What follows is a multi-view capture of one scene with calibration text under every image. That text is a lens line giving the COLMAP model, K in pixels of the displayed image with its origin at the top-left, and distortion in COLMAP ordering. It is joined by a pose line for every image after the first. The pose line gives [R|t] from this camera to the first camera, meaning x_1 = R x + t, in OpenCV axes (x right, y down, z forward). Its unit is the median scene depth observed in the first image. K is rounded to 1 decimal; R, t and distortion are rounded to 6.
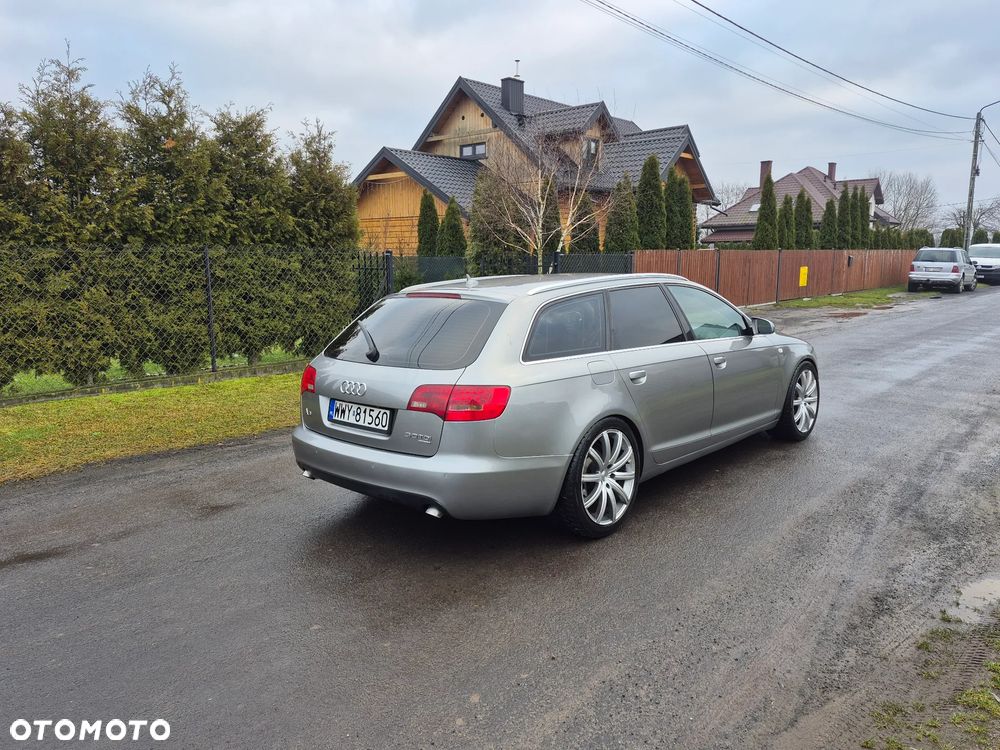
lens RADIAL K [[719.8, 0, 499.4], [0, 719.8, 371.9], [0, 0, 1]] dist [0.093587, -0.098911]
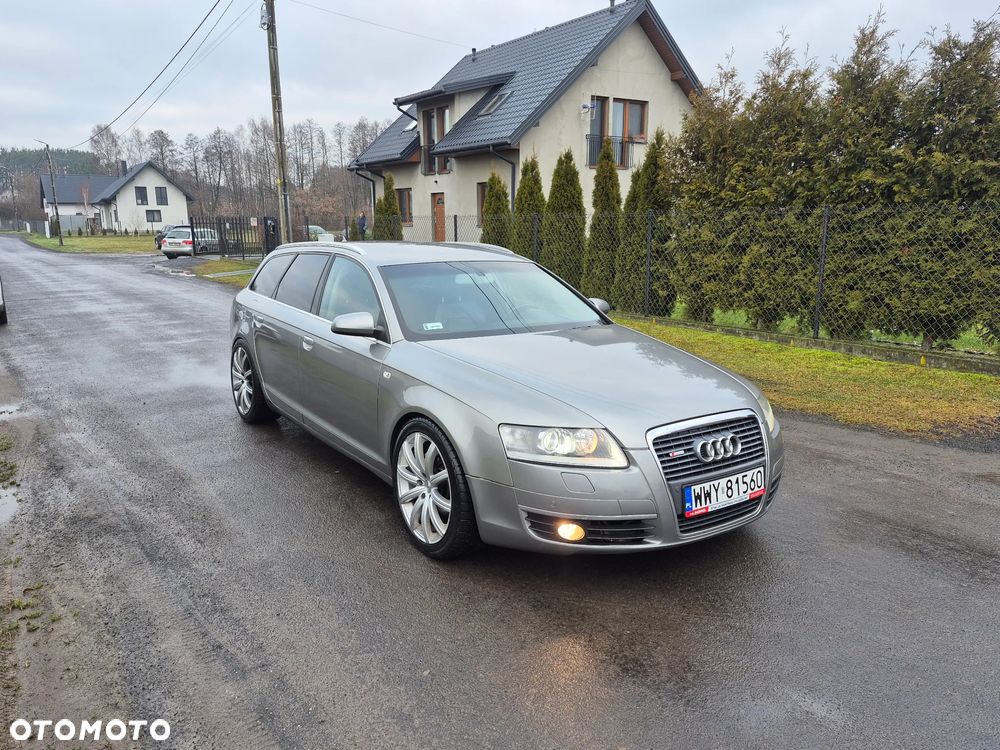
lens RADIAL K [[717.6, 0, 494.1], [0, 717.6, 373.9], [0, 0, 1]] dist [0.110523, -0.122966]
pose [[-0.220631, 0.211174, -0.952223, 1.388143], [-0.144858, 0.958359, 0.246098, -0.288380], [0.964540, 0.192234, -0.180854, 1.712616]]
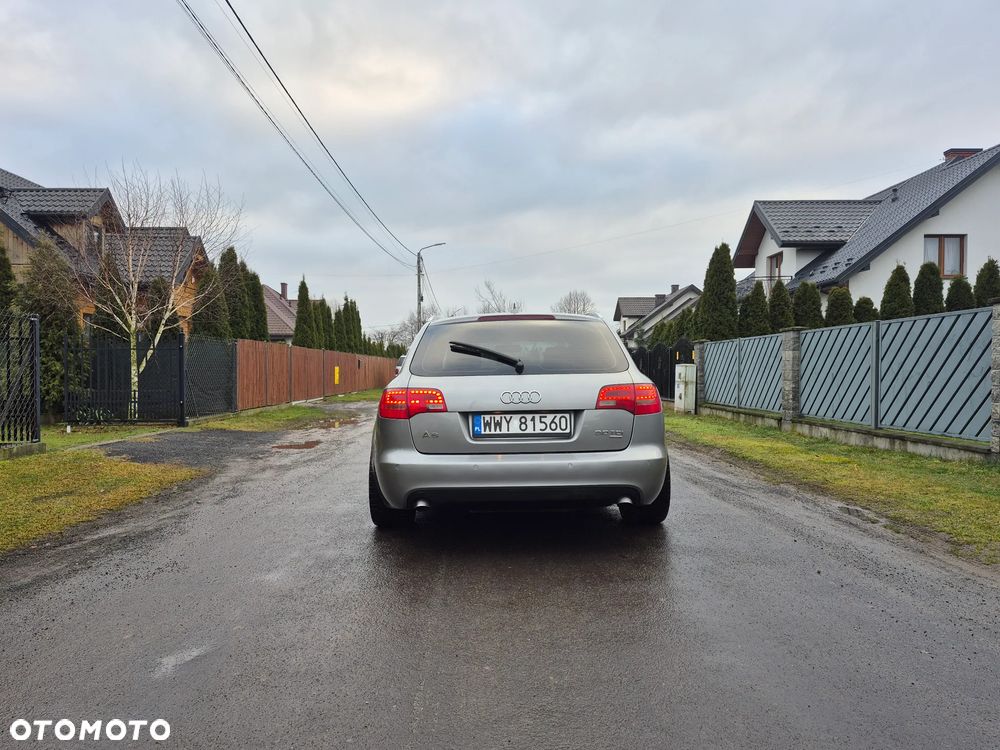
lens RADIAL K [[722.5, 0, 482.5], [0, 722.5, 389.6], [0, 0, 1]] dist [0.111801, -0.129658]
pose [[0.748375, -0.011903, 0.663169, -0.862313], [0.099731, 0.990491, -0.094767, 0.096880], [-0.655735, 0.137060, 0.742446, 0.267359]]
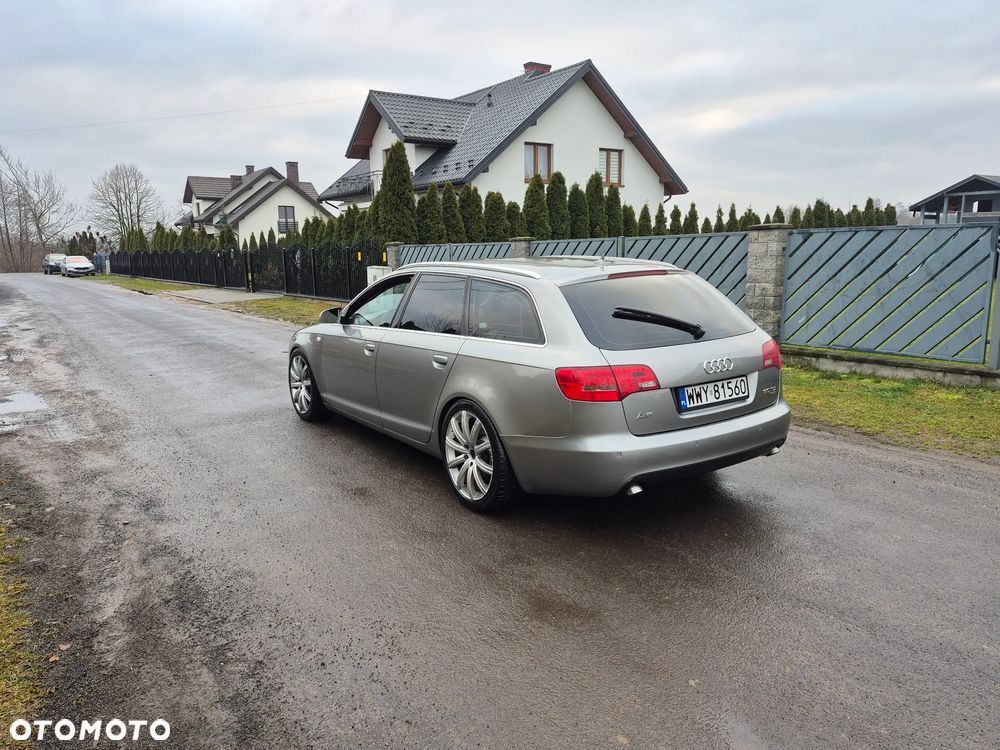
lens RADIAL K [[722.5, 0, 482.5], [0, 722.5, 389.6], [0, 0, 1]] dist [0.111801, -0.129658]
pose [[0.248108, -0.181196, 0.951636, -1.169340], [0.167640, 0.975561, 0.142045, -0.133573], [-0.954117, 0.124289, 0.272420, 0.982604]]
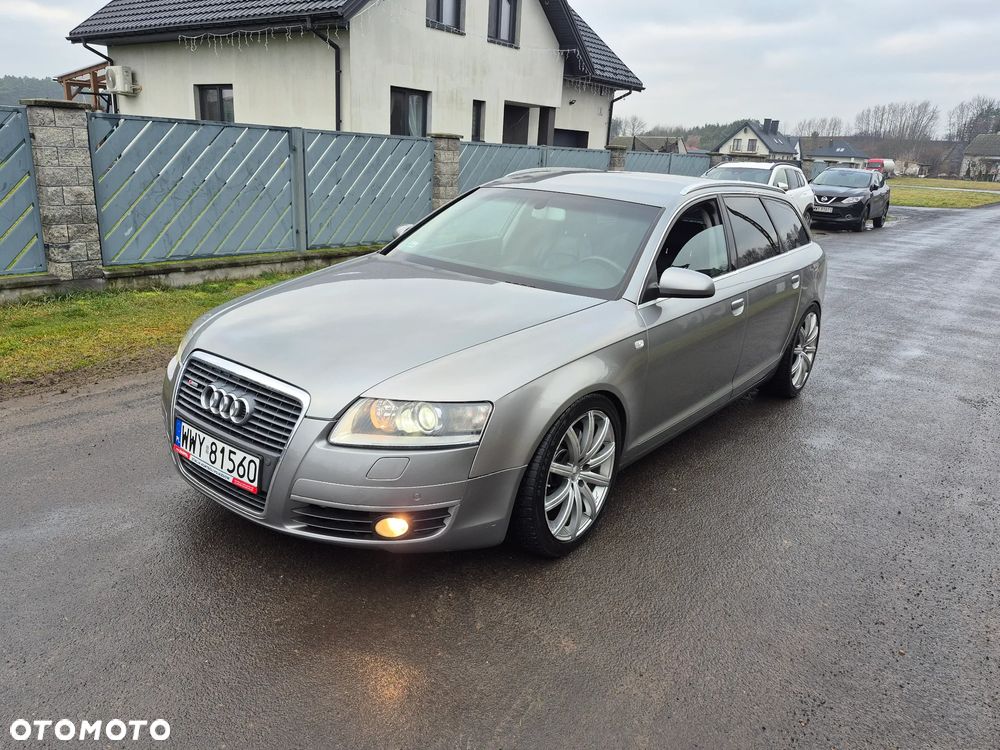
lens RADIAL K [[732.1, 0, 500.0], [0, 732.1, 375.0], [0, 0, 1]] dist [0.072671, -0.079689]
pose [[-0.995428, -0.018766, -0.093654, 0.437675], [-0.058061, 0.897442, 0.437296, -0.376435], [0.075843, 0.440734, -0.894428, 2.404381]]
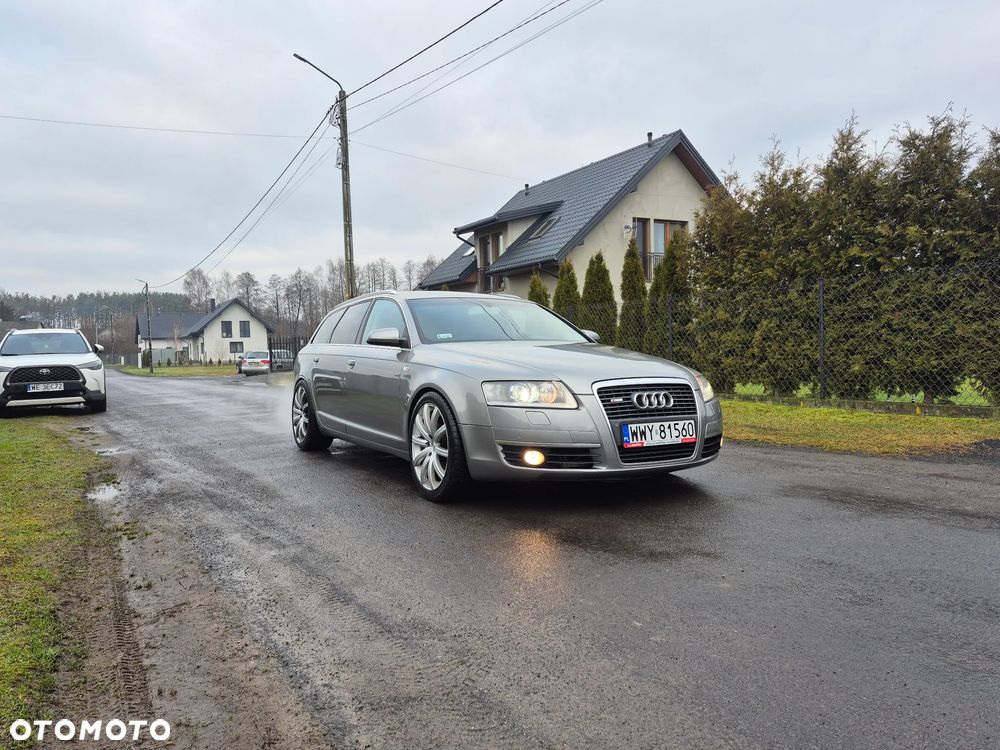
lens RADIAL K [[714.0, 0, 500.0], [0, 714.0, 375.0], [0, 0, 1]] dist [0.133517, -0.170920]
pose [[-0.295571, 0.050386, -0.953991, 1.616769], [-0.121018, 0.988588, 0.089708, -0.154899], [0.947625, 0.141965, -0.286101, 1.896672]]
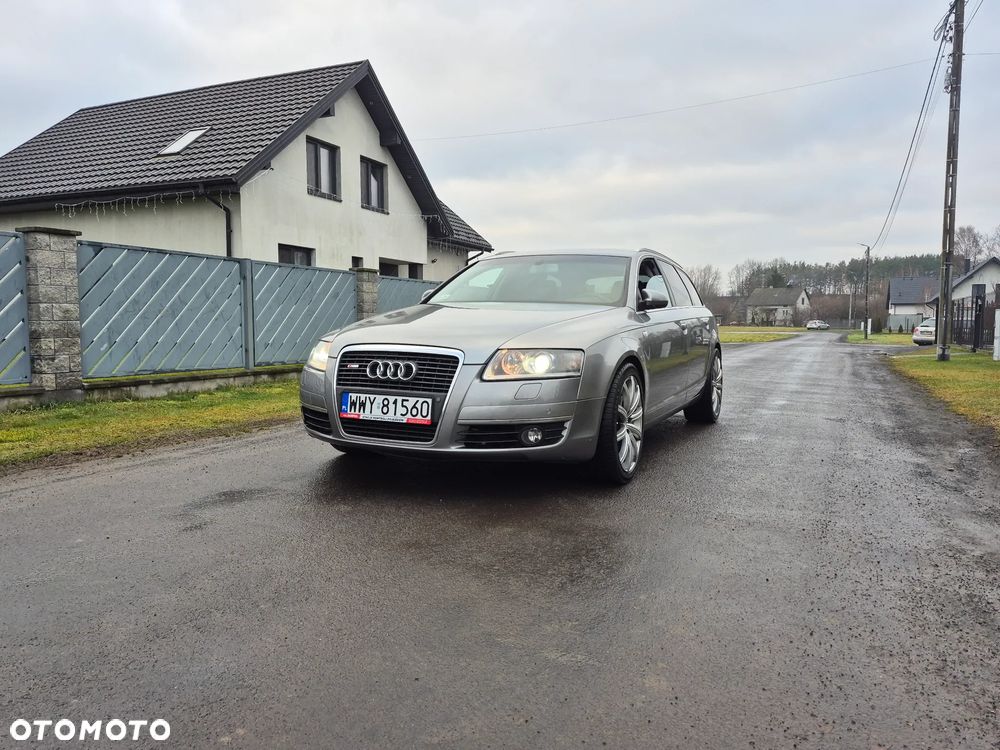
lens RADIAL K [[729.8, 0, 511.3], [0, 729.8, 380.4], [0, 0, 1]] dist [0.084750, -0.103587]
pose [[-0.950347, 0.029542, -0.309786, 0.751794], [-0.043594, 0.973029, 0.226526, -0.251987], [0.308123, 0.228783, -0.923428, 2.680738]]
